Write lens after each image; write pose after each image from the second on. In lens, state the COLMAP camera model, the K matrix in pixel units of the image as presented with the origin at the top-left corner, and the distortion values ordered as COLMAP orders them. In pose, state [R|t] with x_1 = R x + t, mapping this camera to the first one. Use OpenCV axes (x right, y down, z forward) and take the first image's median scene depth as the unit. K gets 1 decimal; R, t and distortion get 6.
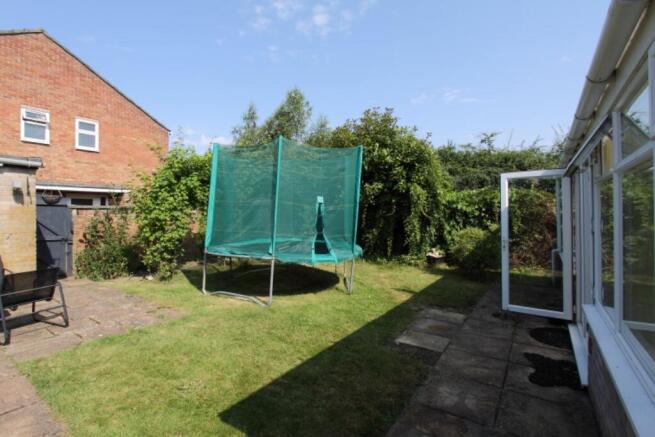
lens RADIAL K [[295.2, 0, 314.5], [0, 295.2, 210.1], [0, 0, 1]] dist [-0.012924, 0.000230]
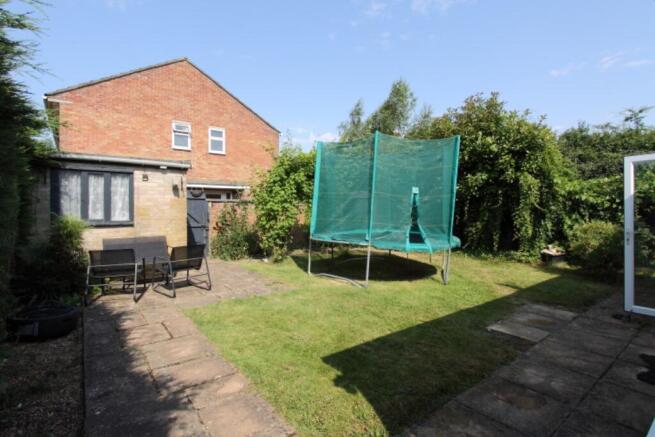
lens RADIAL K [[305.1, 0, 327.0], [0, 305.1, 212.3], [0, 0, 1]] dist [-0.009122, 0.000168]
pose [[0.955747, 0.006556, -0.294117, 0.034243], [-0.001242, 0.999833, 0.018250, 0.019224], [0.294187, -0.017077, 0.955595, -0.099548]]
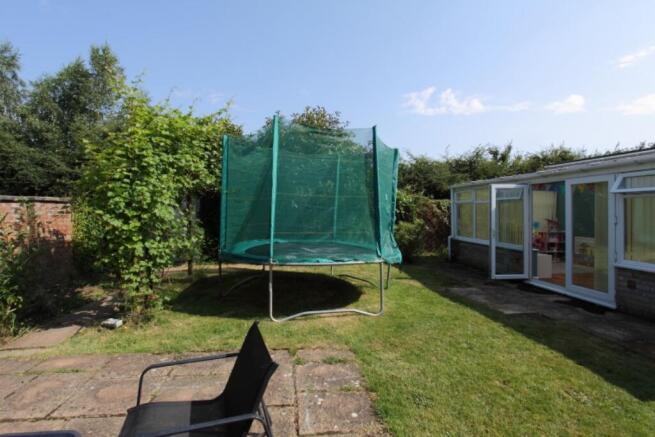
lens RADIAL K [[295.2, 0, 314.5], [0, 295.2, 210.1], [0, 0, 1]] dist [-0.012924, 0.000230]
pose [[0.753178, 0.010730, 0.657729, -0.779926], [-0.014676, 0.999892, 0.000494, 0.010370], [-0.657653, -0.010025, 0.753254, 0.401912]]
